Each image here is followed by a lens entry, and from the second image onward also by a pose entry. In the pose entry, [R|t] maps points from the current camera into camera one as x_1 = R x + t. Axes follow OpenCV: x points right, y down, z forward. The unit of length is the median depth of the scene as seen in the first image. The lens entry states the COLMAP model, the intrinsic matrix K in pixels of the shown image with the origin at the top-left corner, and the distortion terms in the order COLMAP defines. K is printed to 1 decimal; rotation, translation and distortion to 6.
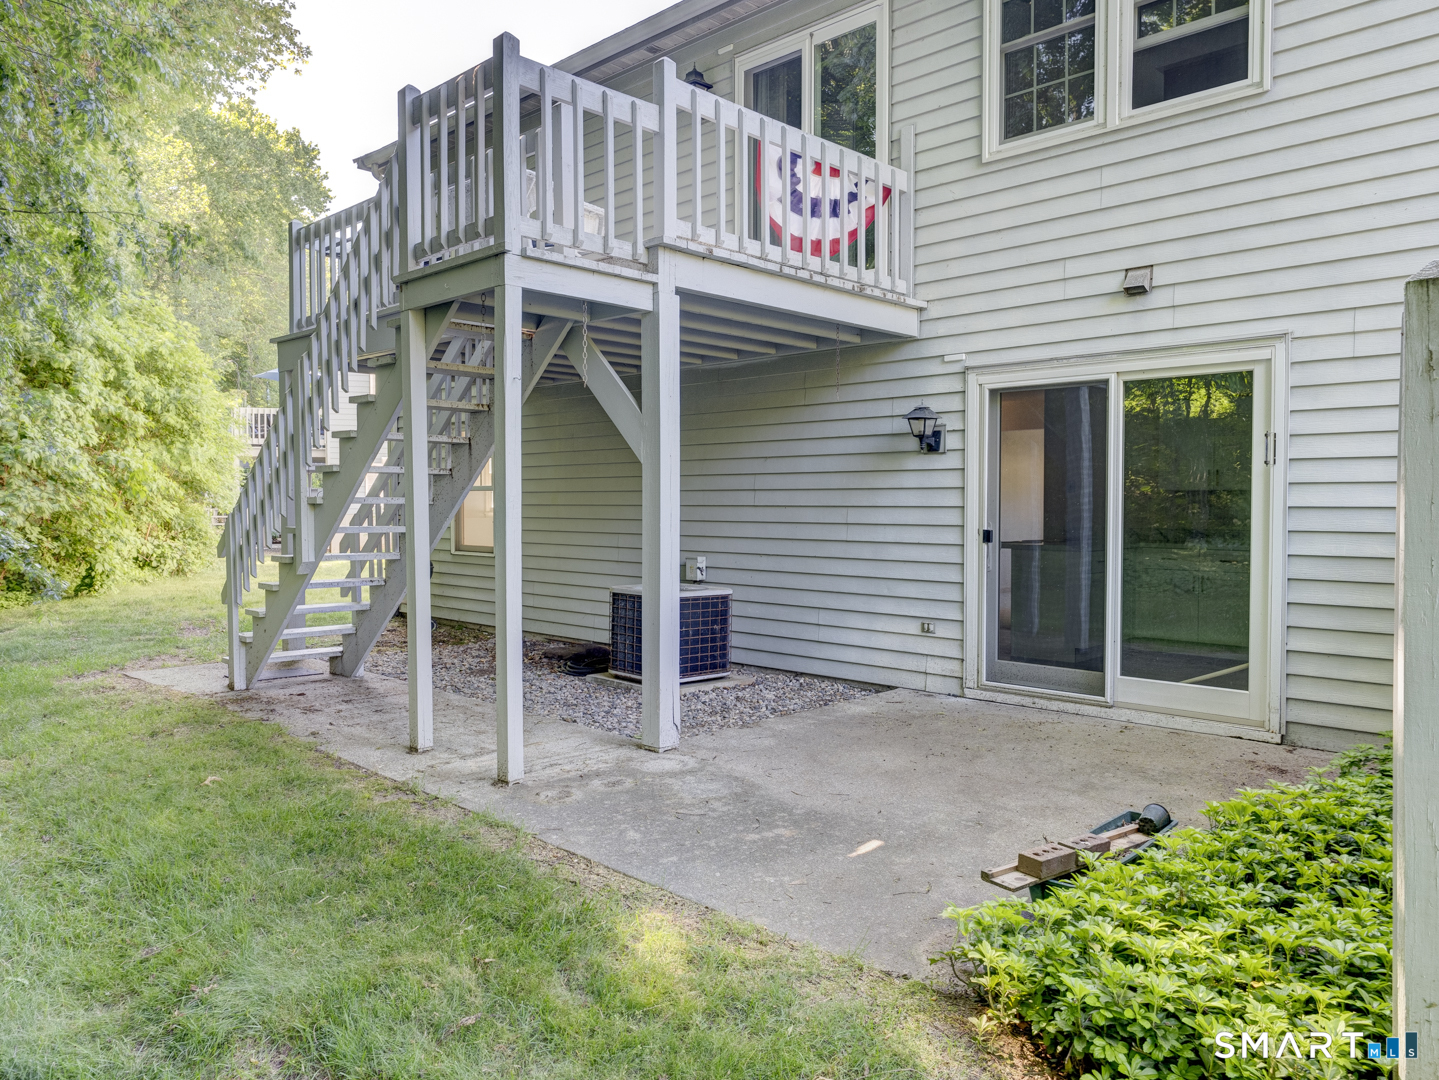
lens RADIAL K [[1008.1, 0, 722.0], [0, 1008.1, 532.0], [0, 0, 1]] dist [-0.004981, 0.003411]
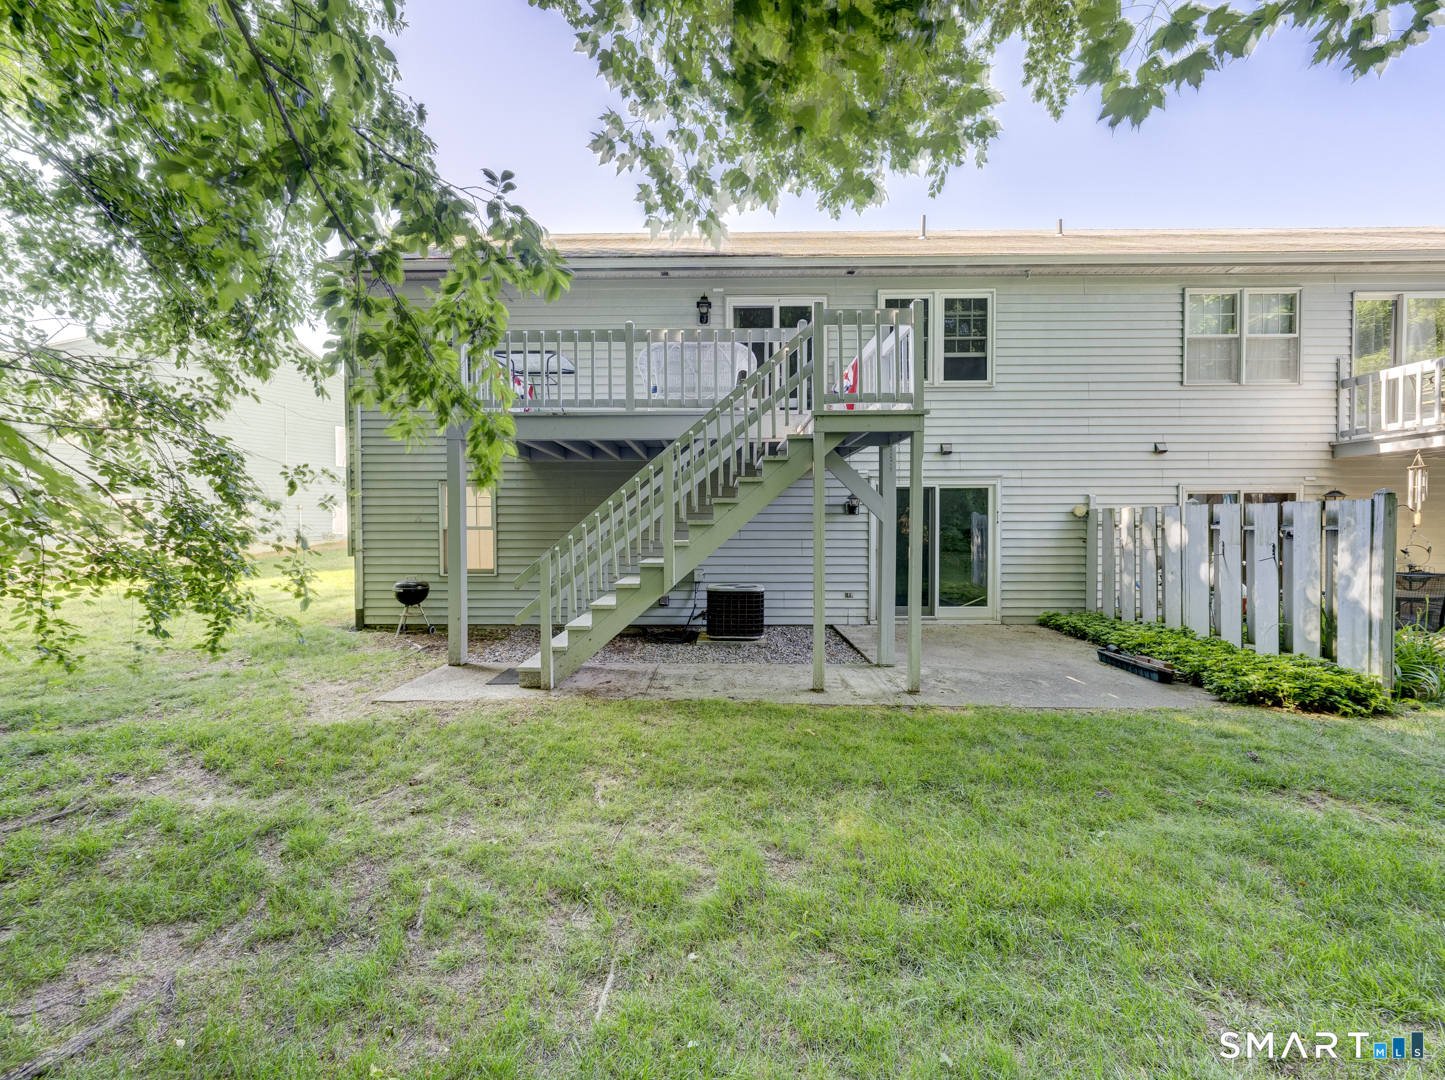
lens RADIAL K [[551.6, 0, 709.2], [0, 551.6, 538.9], [0, 0, 1]] dist [-0.008823, 0.000796]
pose [[0.731838, -0.018641, 0.681224, -1.012741], [0.023006, 0.999732, 0.002642, -0.043802], [-0.681090, 0.013739, 0.732071, 0.422083]]
